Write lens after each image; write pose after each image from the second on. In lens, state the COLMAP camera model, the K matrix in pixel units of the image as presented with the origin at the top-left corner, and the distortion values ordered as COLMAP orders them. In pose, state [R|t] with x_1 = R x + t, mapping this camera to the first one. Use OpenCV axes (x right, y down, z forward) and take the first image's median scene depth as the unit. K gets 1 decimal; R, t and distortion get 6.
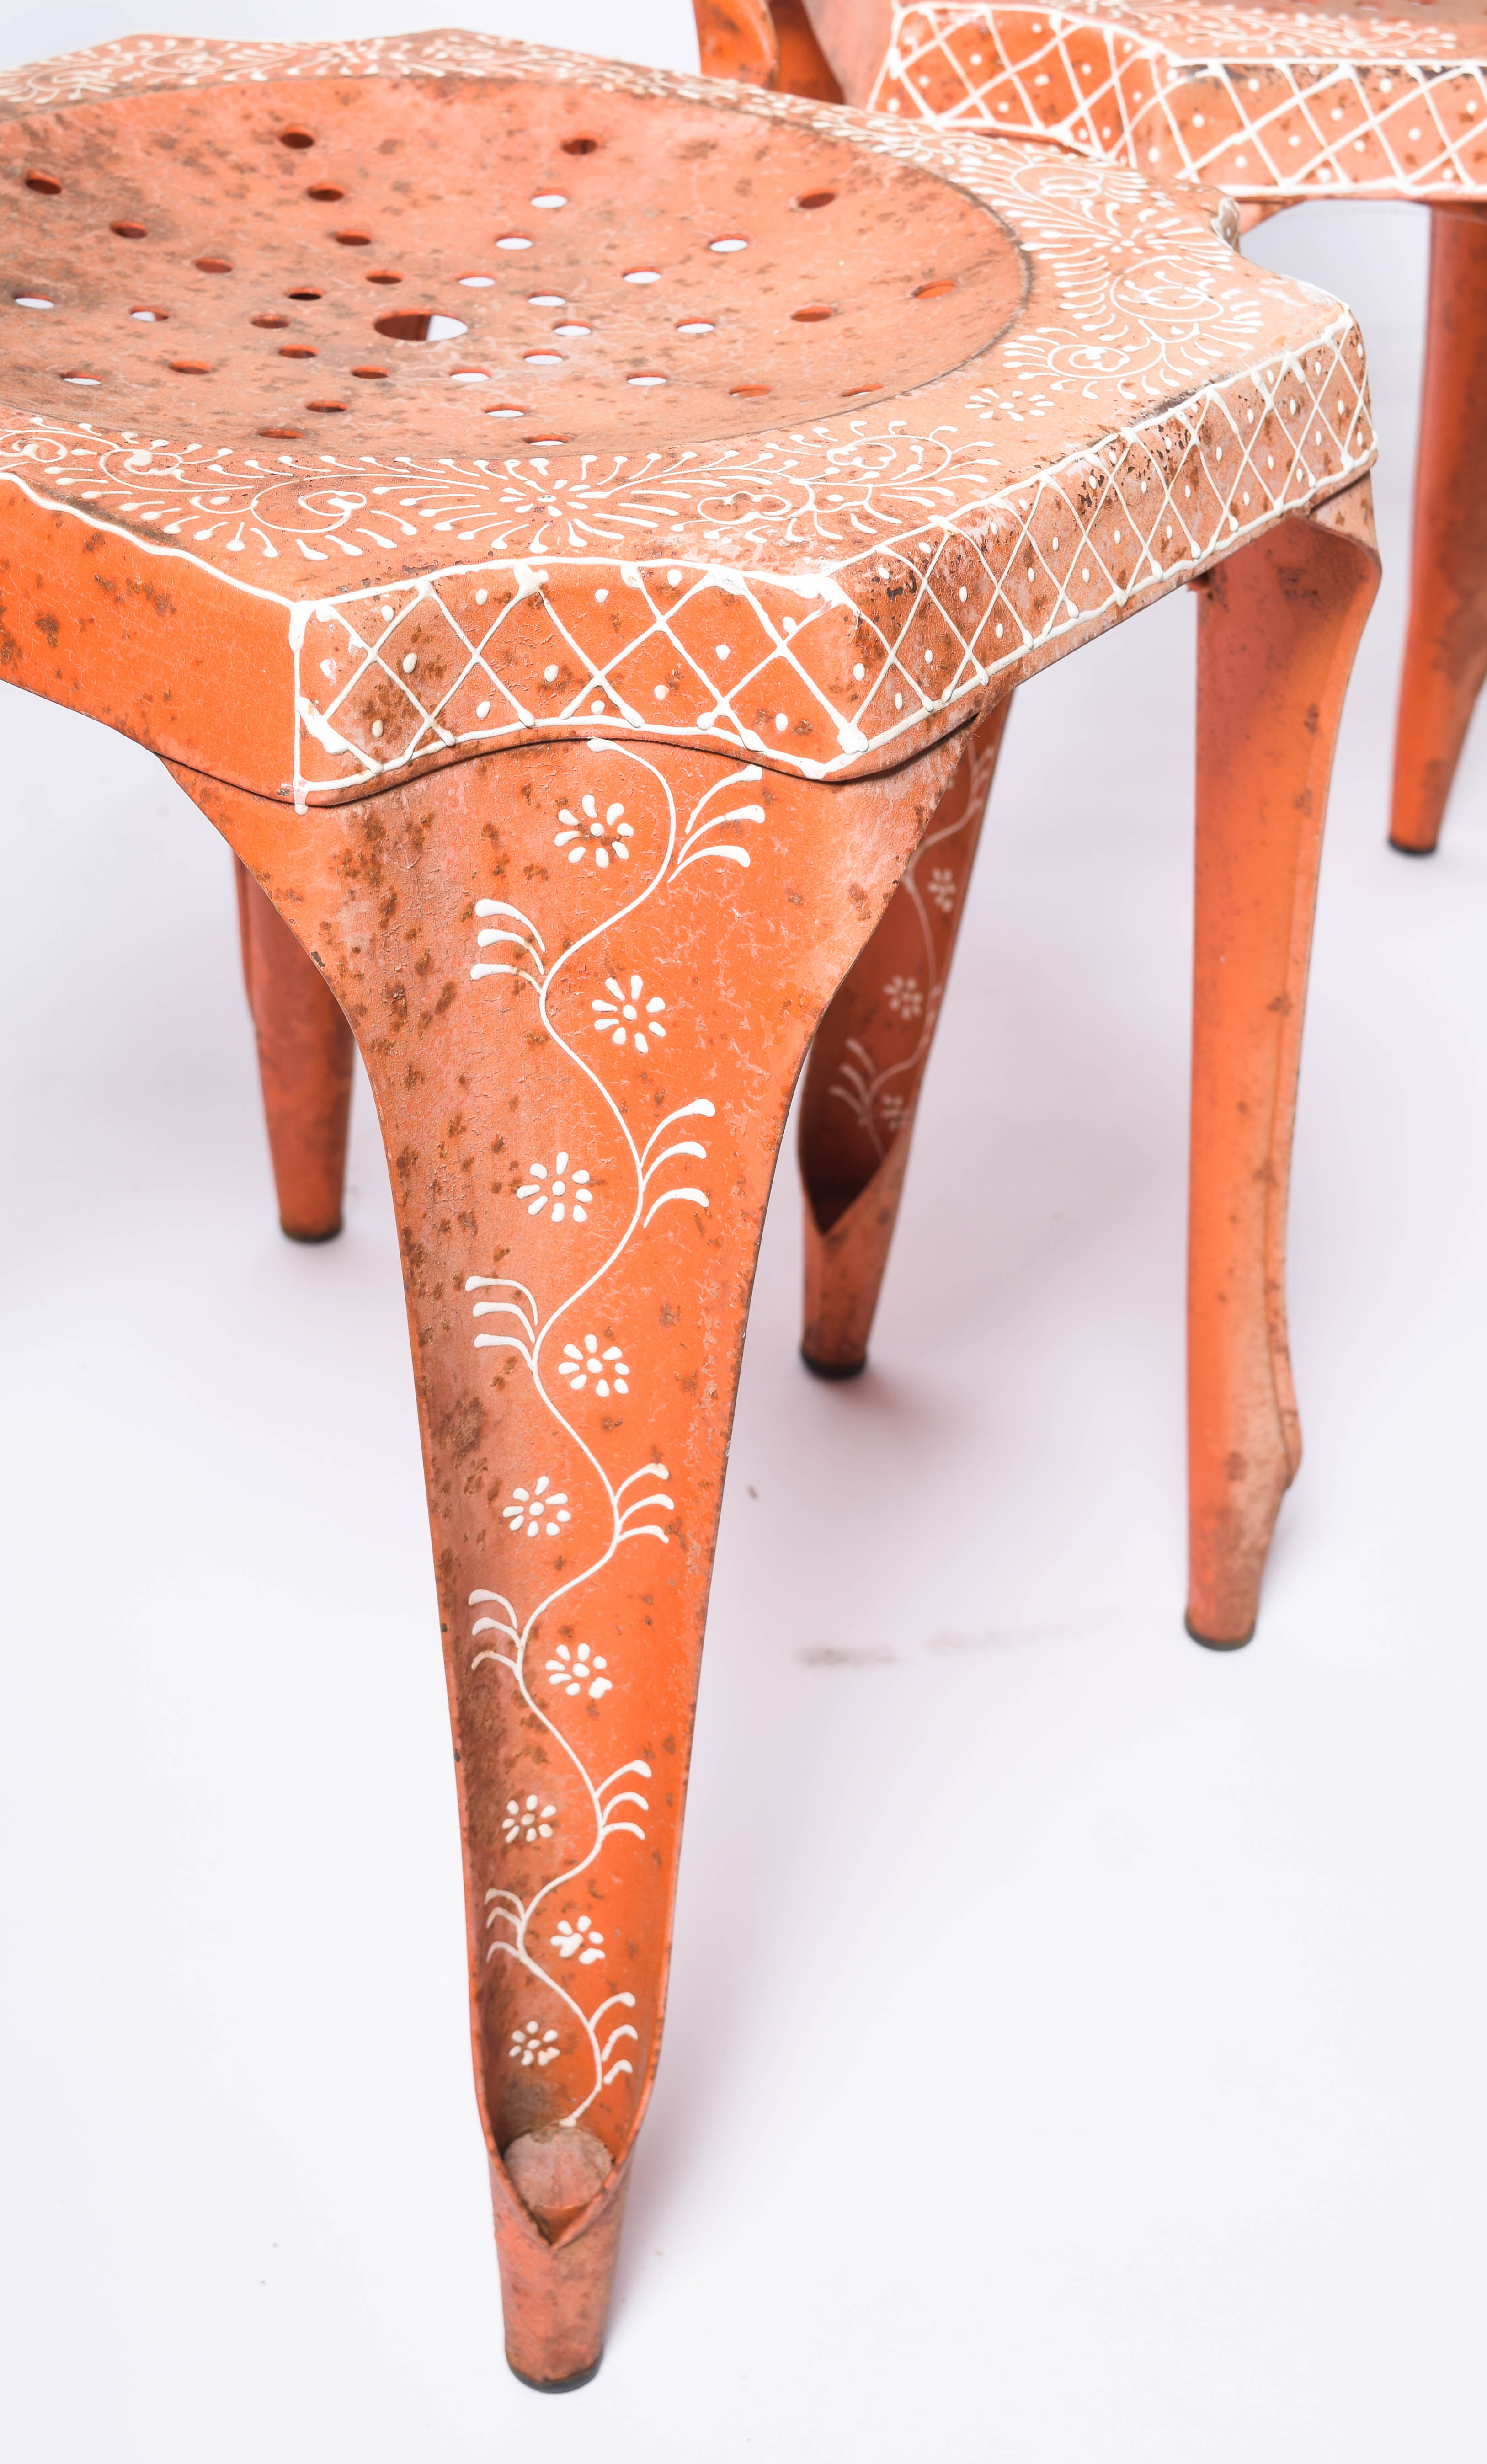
lens RADIAL K [[3172.0, 0, 587.9], [0, 3172.0, 1386.0], [0, 0, 1]] dist [-0.029997, 0.000000]
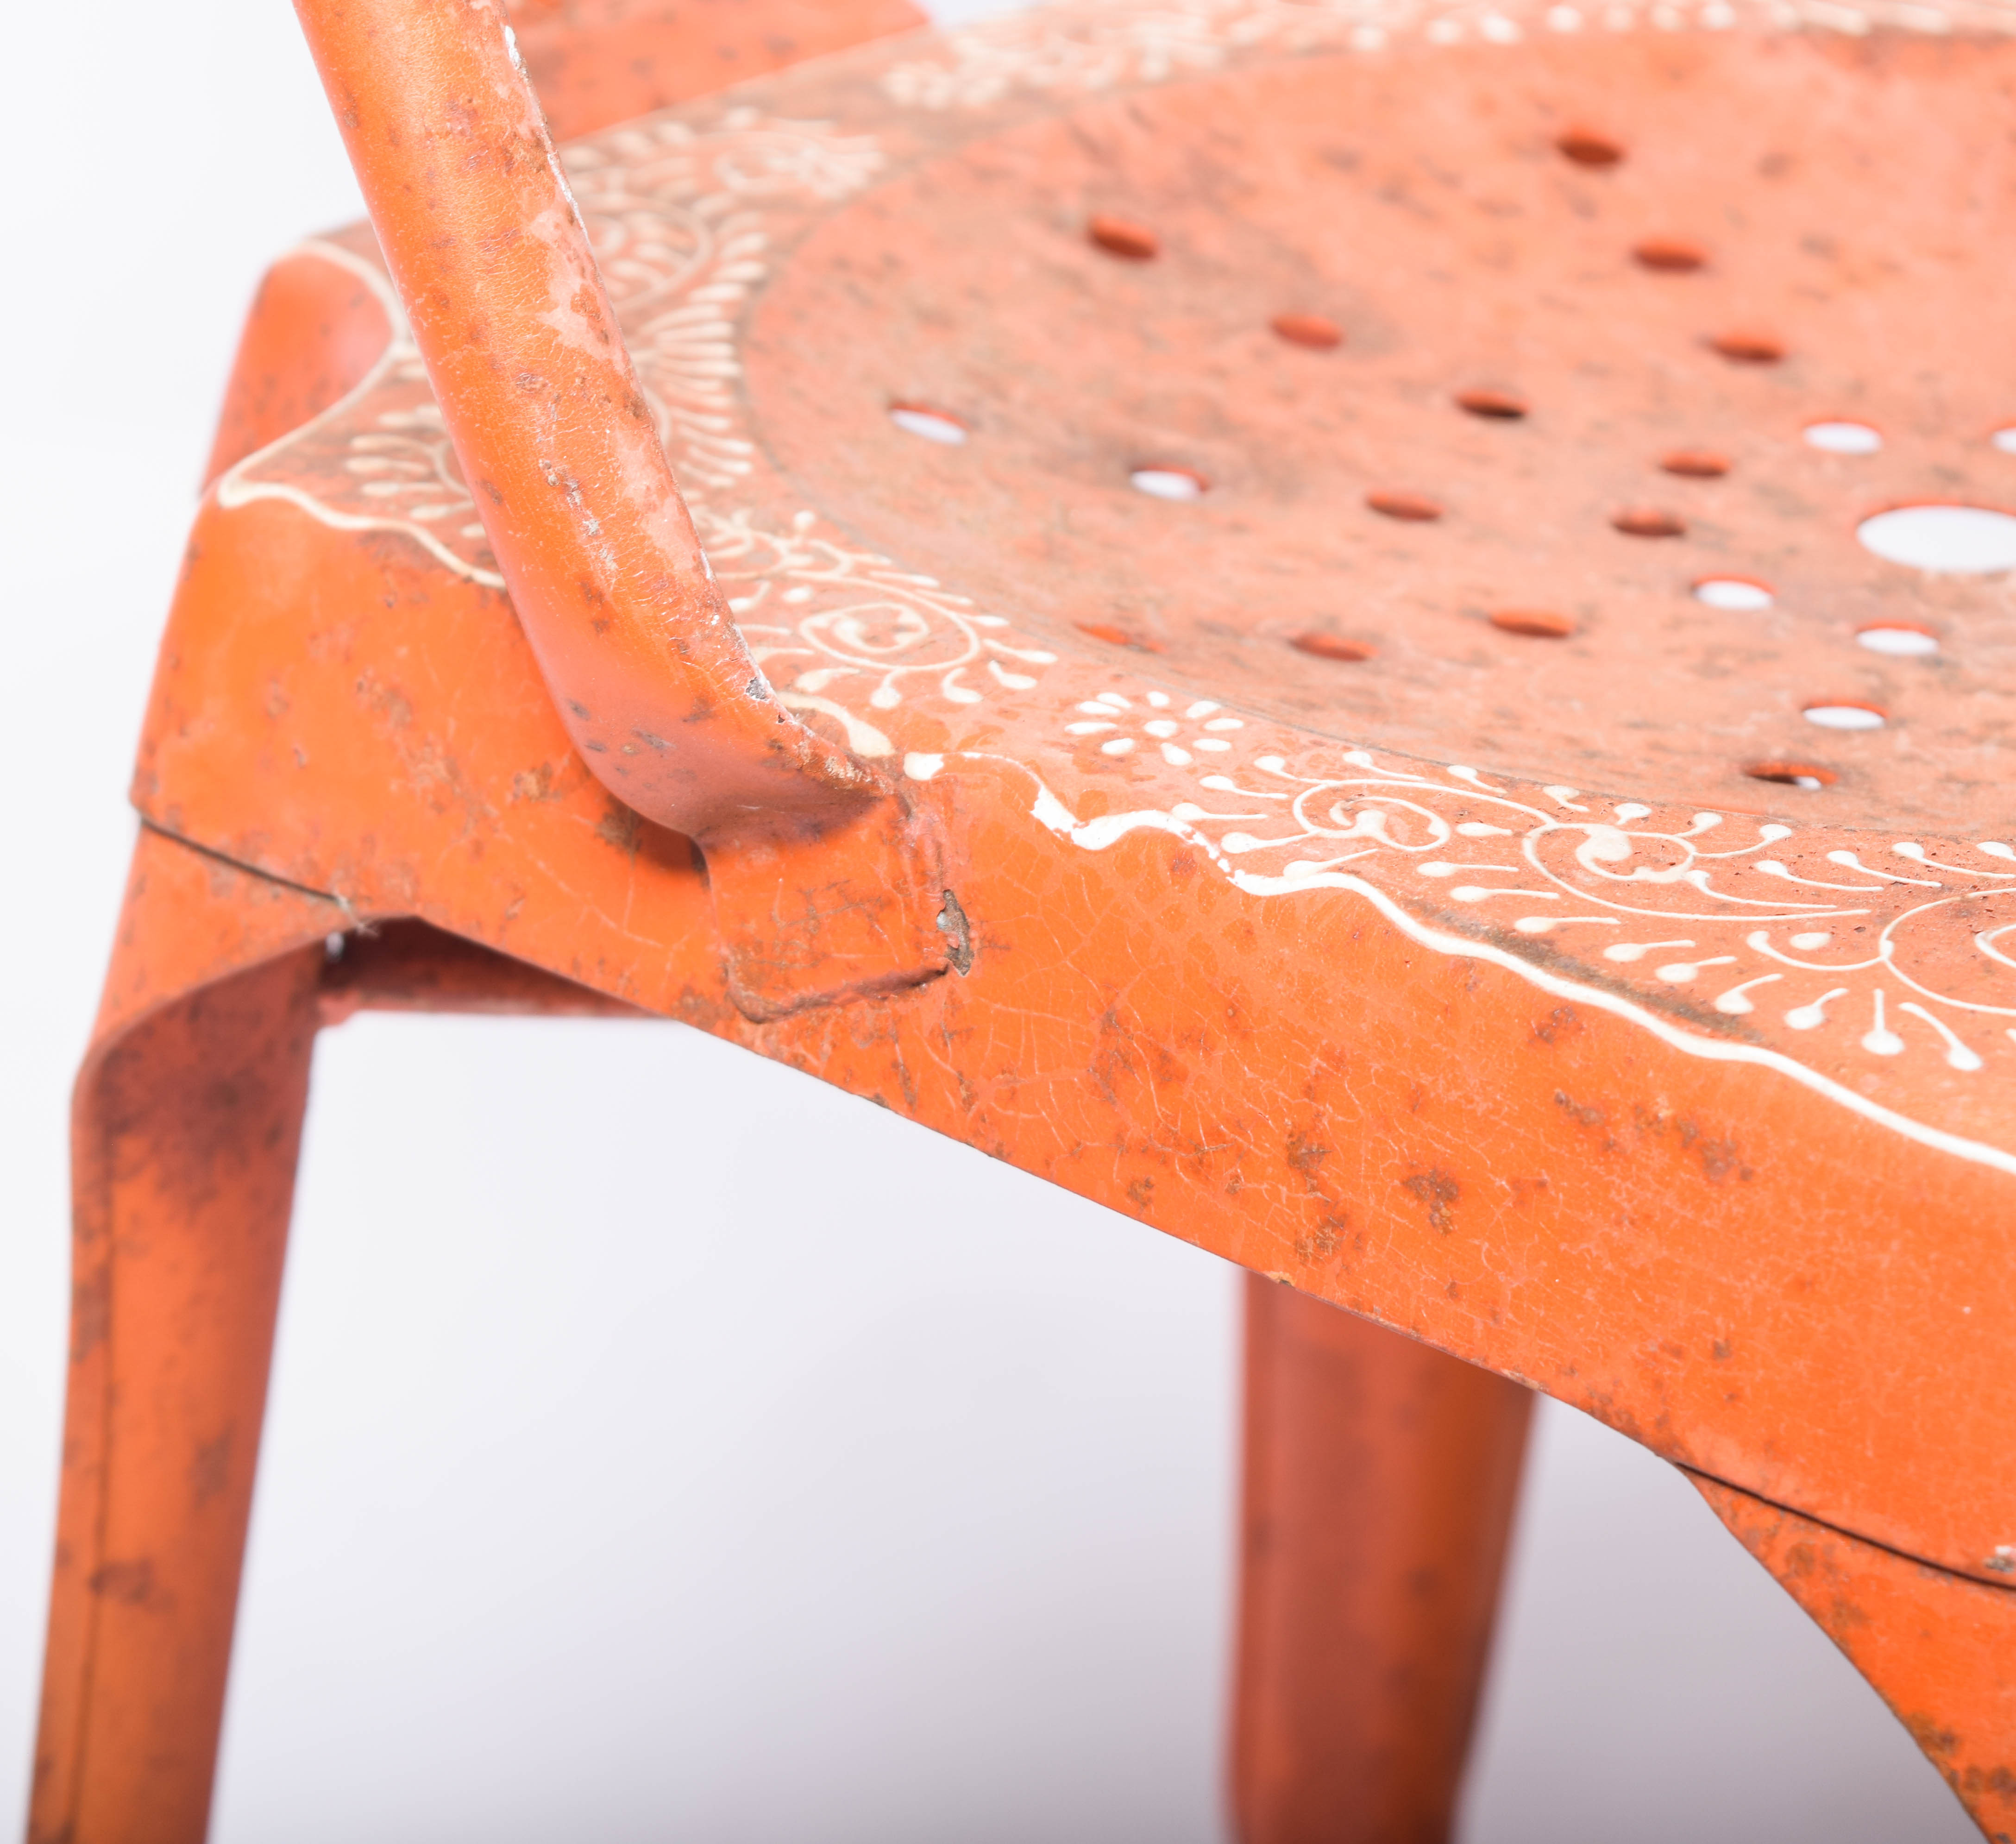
lens RADIAL K [[6366.8, 0, 722.7], [0, 6366.8, 918.7], [0, 0, 1]] dist [-0.038095, 0.000000]
pose [[0.996460, 0.009877, -0.083490, -0.190492], [-0.028738, 0.973272, -0.227849, -0.056836], [0.079008, 0.229442, 0.970110, 0.052075]]
